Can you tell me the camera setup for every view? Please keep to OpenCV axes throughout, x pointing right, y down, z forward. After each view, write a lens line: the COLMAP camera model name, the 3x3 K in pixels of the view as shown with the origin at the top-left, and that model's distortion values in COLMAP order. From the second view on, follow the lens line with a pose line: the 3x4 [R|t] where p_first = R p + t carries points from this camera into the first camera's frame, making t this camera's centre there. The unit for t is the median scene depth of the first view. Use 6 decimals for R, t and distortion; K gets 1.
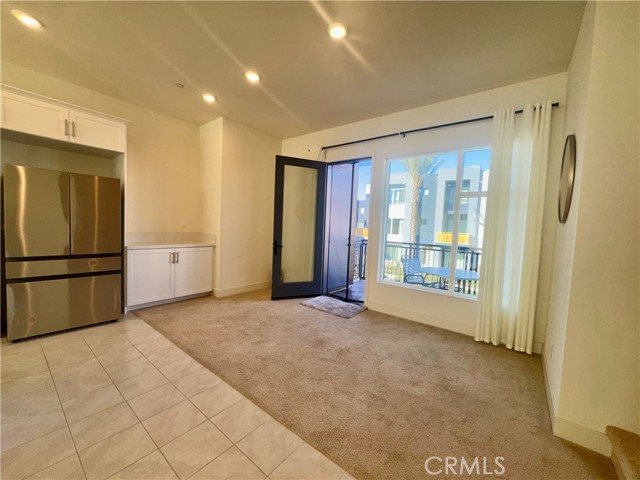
lens RADIAL K [[256.6, 0, 321.7], [0, 256.6, 236.7], [0, 0, 1]] dist [-0.000667, -0.000341]
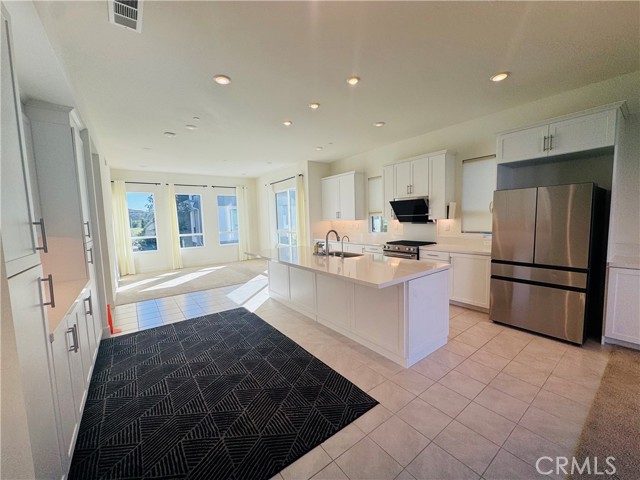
lens RADIAL K [[256.6, 0, 321.5], [0, 256.6, 241.4], [0, 0, 1]] dist [-0.000667, -0.000341]
pose [[-0.250266, 0.050804, -0.966843, 0.279764], [-0.036838, 0.997399, 0.061946, -0.055870], [0.967476, 0.051120, -0.247744, 0.396886]]
